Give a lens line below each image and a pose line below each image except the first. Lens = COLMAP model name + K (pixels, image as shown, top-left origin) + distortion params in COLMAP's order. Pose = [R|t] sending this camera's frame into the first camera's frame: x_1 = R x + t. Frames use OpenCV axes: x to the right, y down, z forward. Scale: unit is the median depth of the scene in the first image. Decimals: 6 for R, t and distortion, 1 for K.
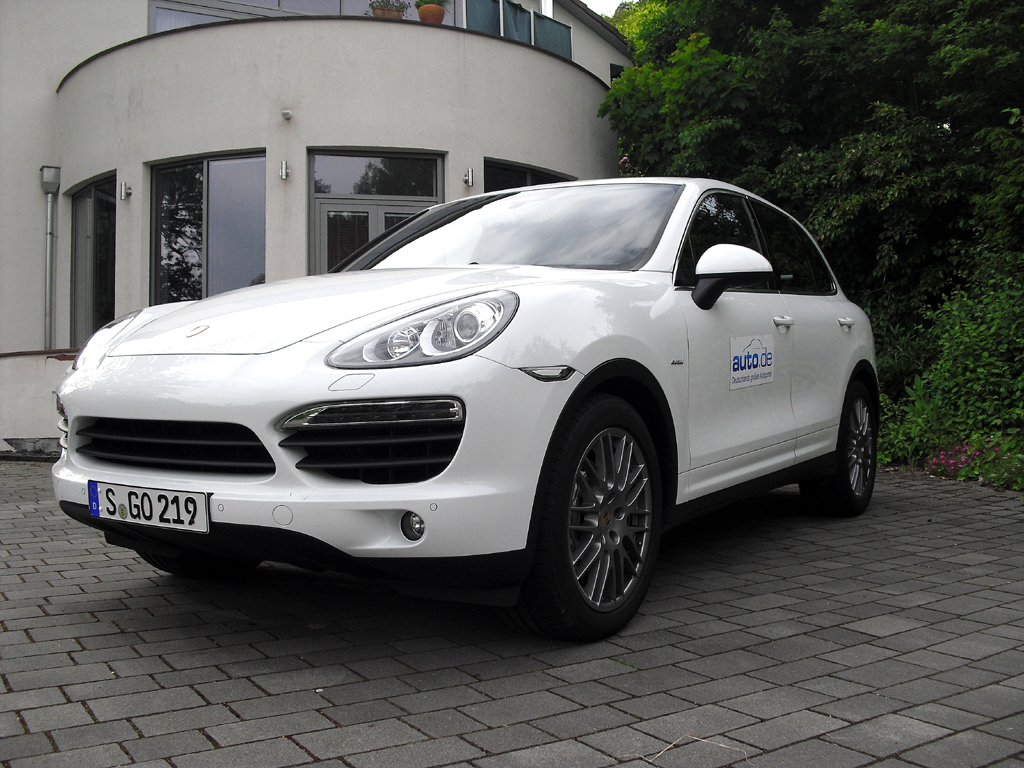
lens RADIAL K [[1053.8, 0, 510.2], [0, 1053.8, 382.7], [0, 0, 1]] dist [-0.099950, 0.000000]
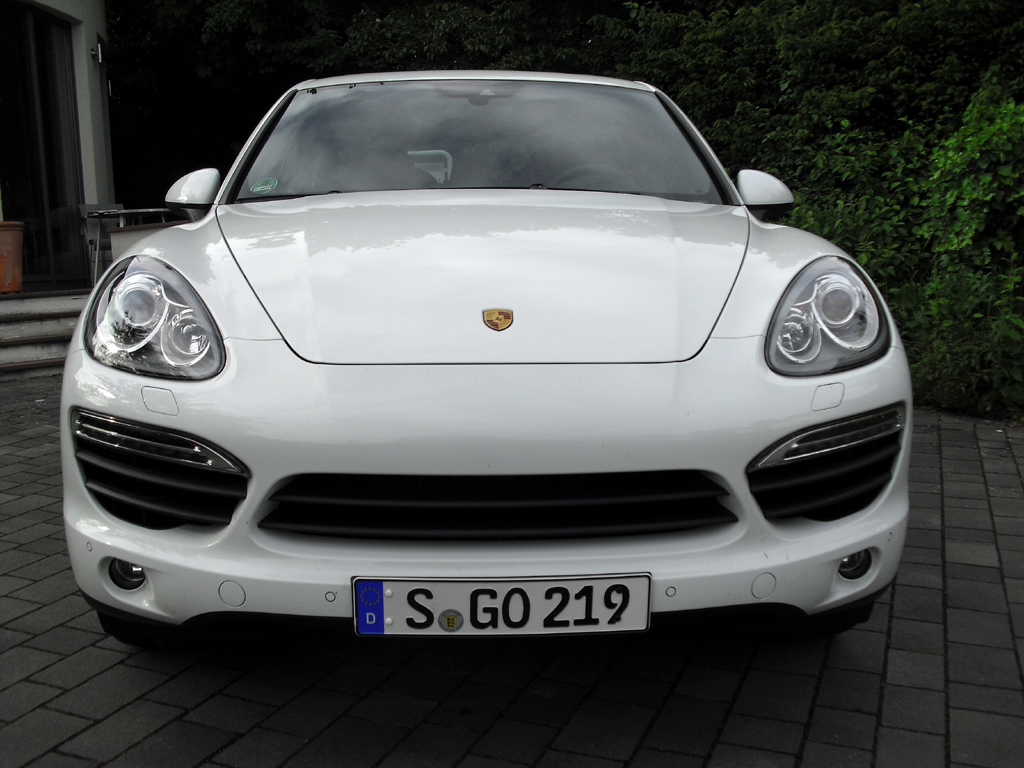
lens RADIAL K [[1053.8, 0, 510.9], [0, 1053.8, 381.8], [0, 0, 1]] dist [-0.099950, 0.000000]
pose [[0.821668, -0.096648, 0.561712, -0.711228], [0.017247, 0.989283, 0.144986, -0.113505], [-0.569705, -0.109442, 0.814530, 0.499827]]
